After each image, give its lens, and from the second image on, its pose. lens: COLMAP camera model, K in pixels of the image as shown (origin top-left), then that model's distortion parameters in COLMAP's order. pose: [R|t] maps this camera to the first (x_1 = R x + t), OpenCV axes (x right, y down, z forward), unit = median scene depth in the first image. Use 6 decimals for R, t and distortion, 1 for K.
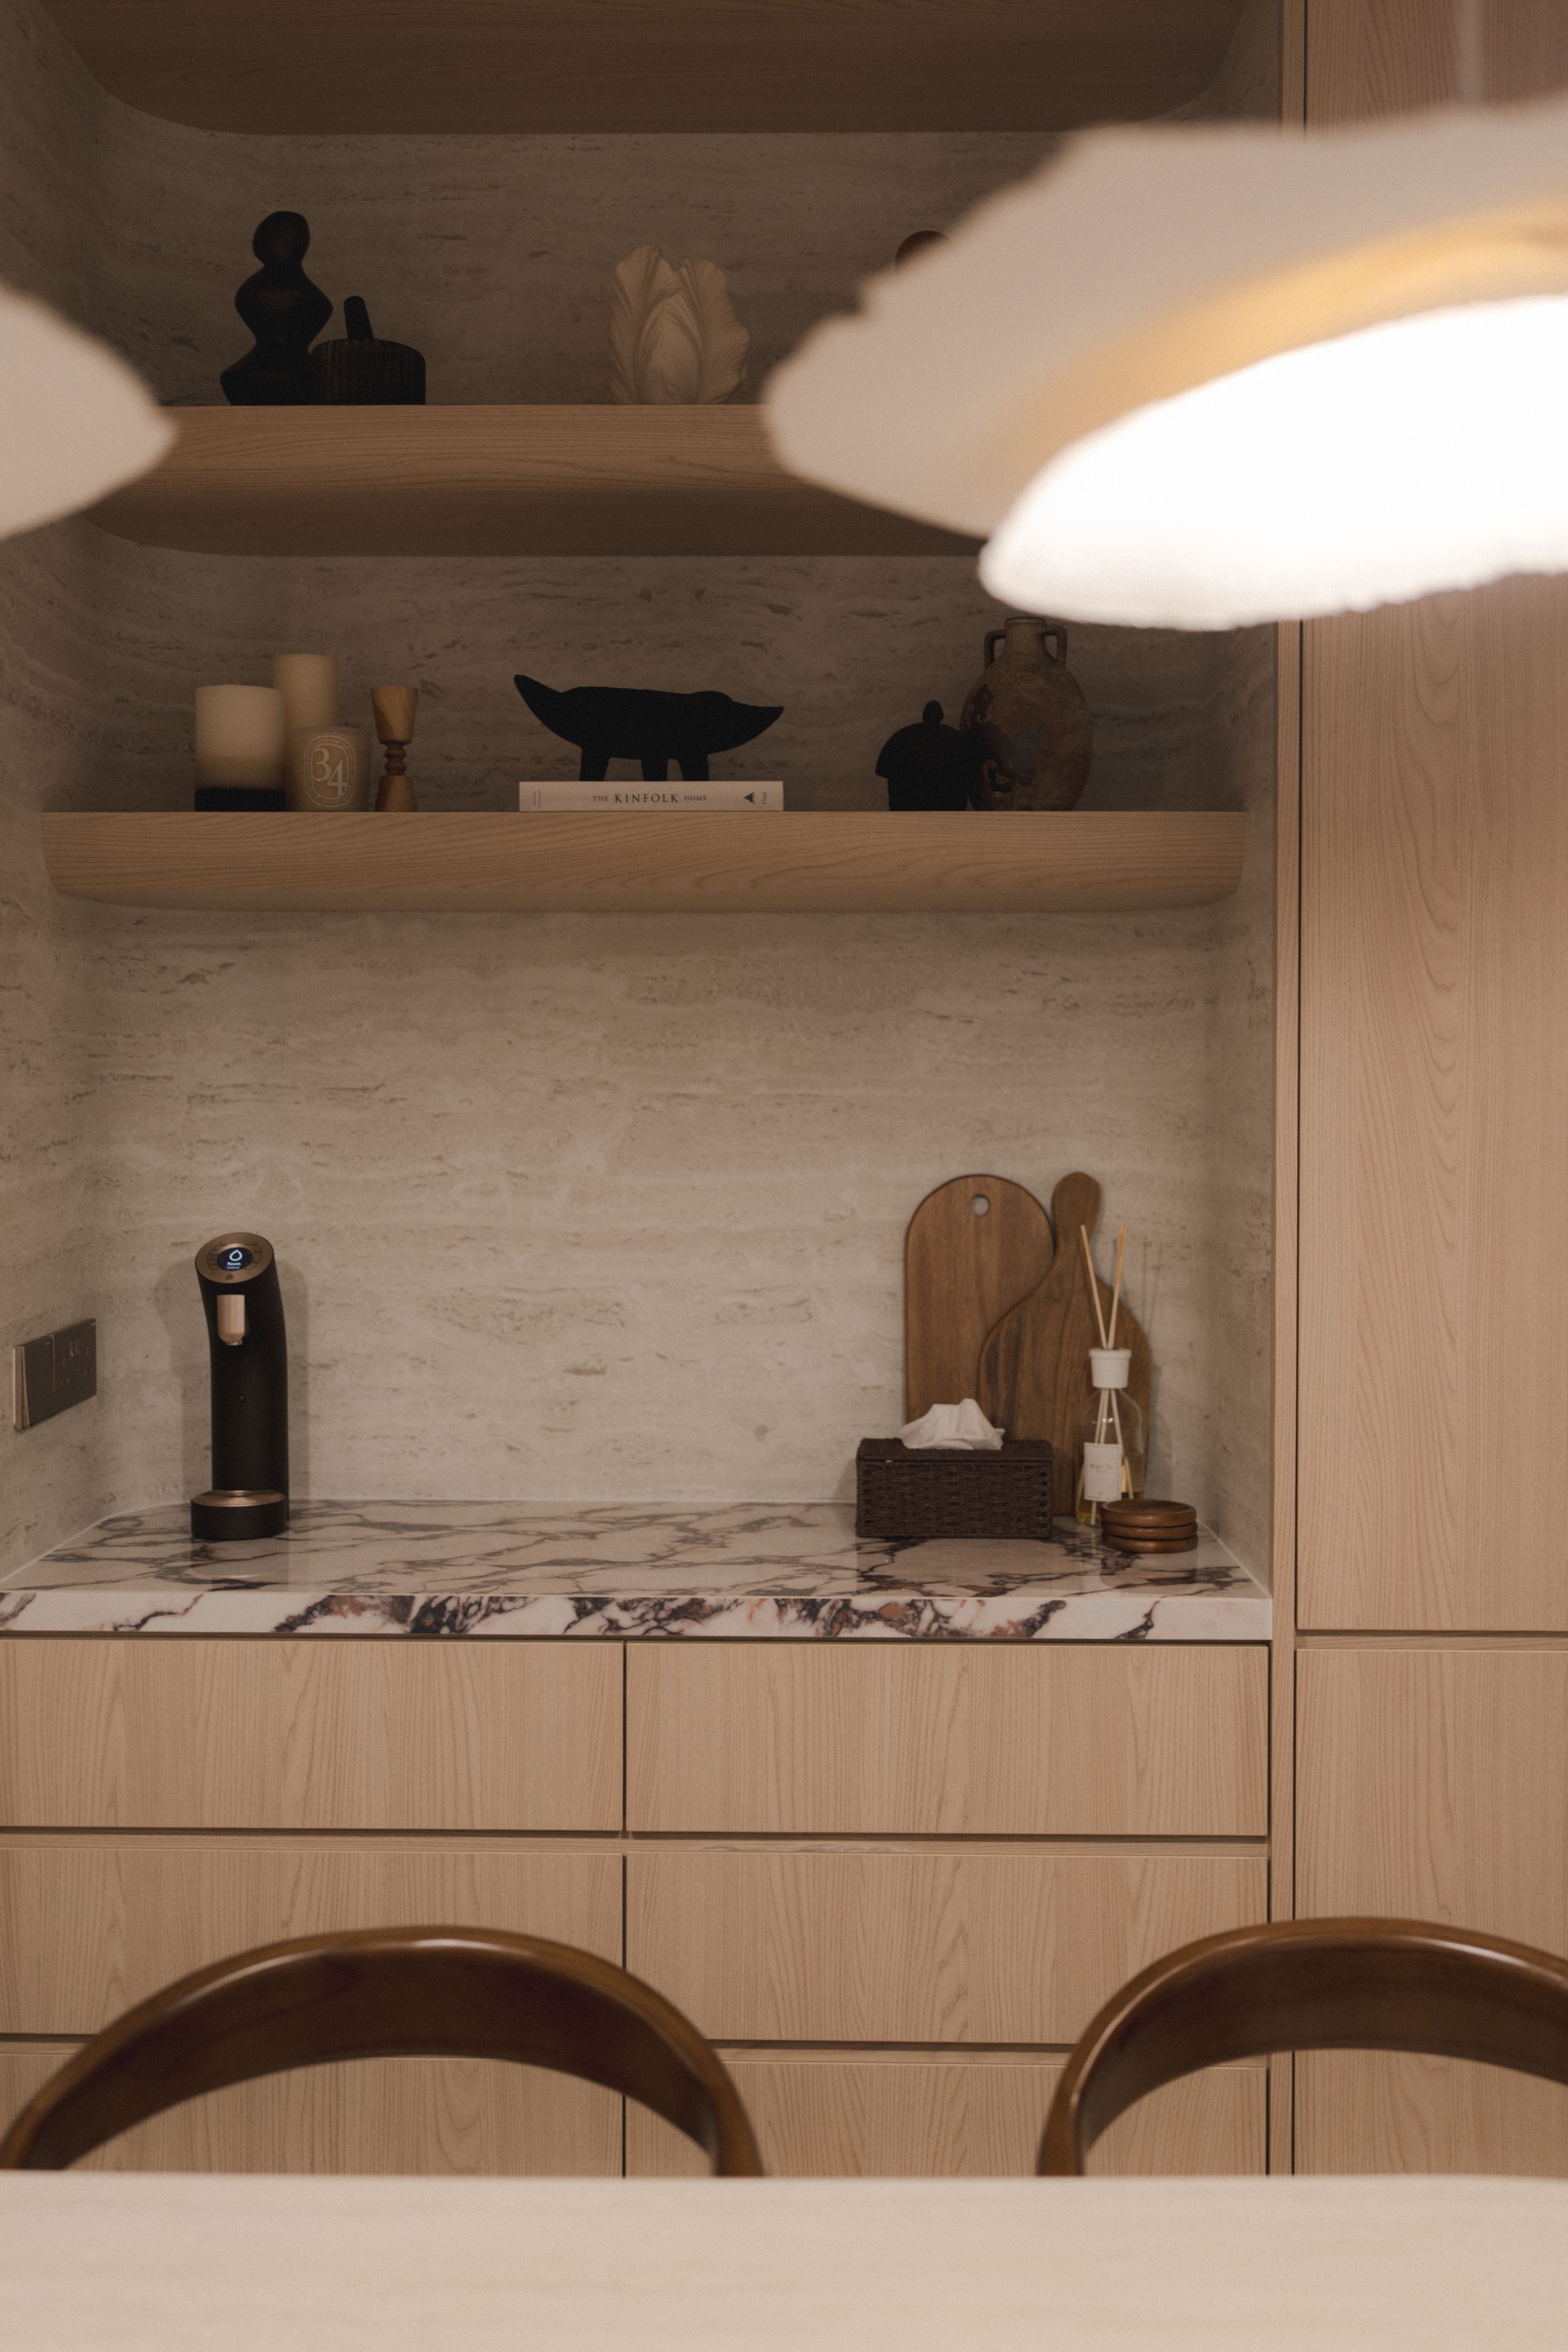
lens RADIAL K [[2276.0, 0, 745.7], [0, 2276.0, 1113.8], [0, 0, 1]] dist [0.003027, 0.001949]
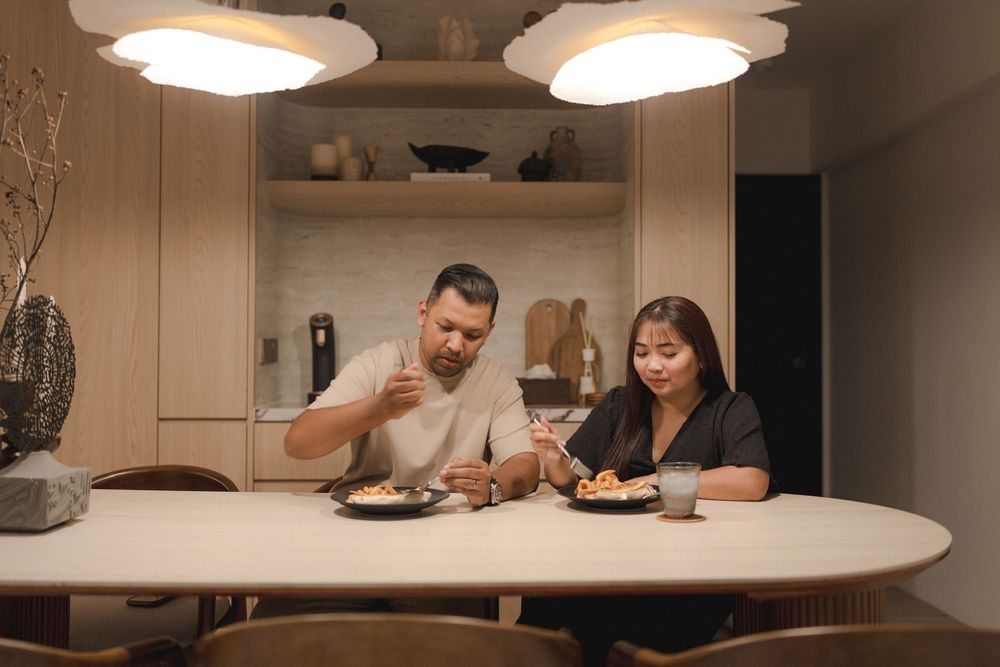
lens RADIAL K [[939.7, 0, 484.3], [0, 939.7, 332.7], [0, 0, 1]] dist [-0.005724, 0.005401]
pose [[0.999476, 0.001995, 0.032312, -0.034153], [-0.000939, 0.999466, -0.032659, 0.126624], [-0.032360, 0.032612, 0.998944, -0.353334]]
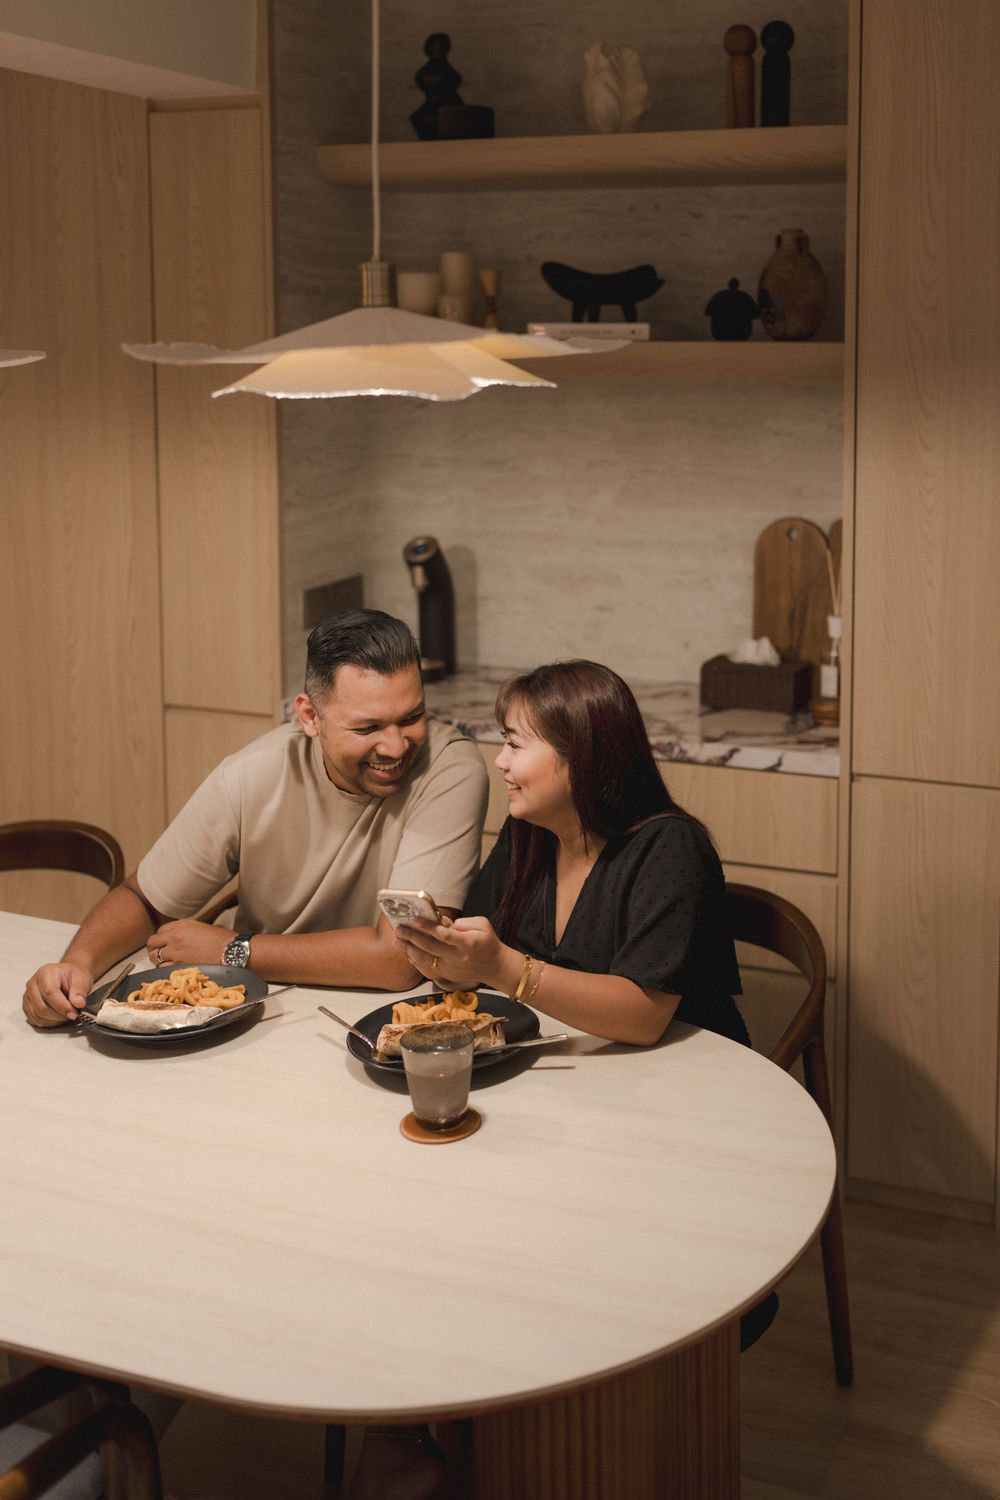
lens RADIAL K [[1564.1, 0, 714.3], [0, 1564.1, 467.1], [0, 0, 1]] dist [-0.004390, 0.016312]
pose [[0.948326, 0.028314, -0.316033, 0.478253], [-0.004995, 0.997219, 0.074355, -0.118112], [0.317260, -0.068934, 0.945830, -0.255545]]
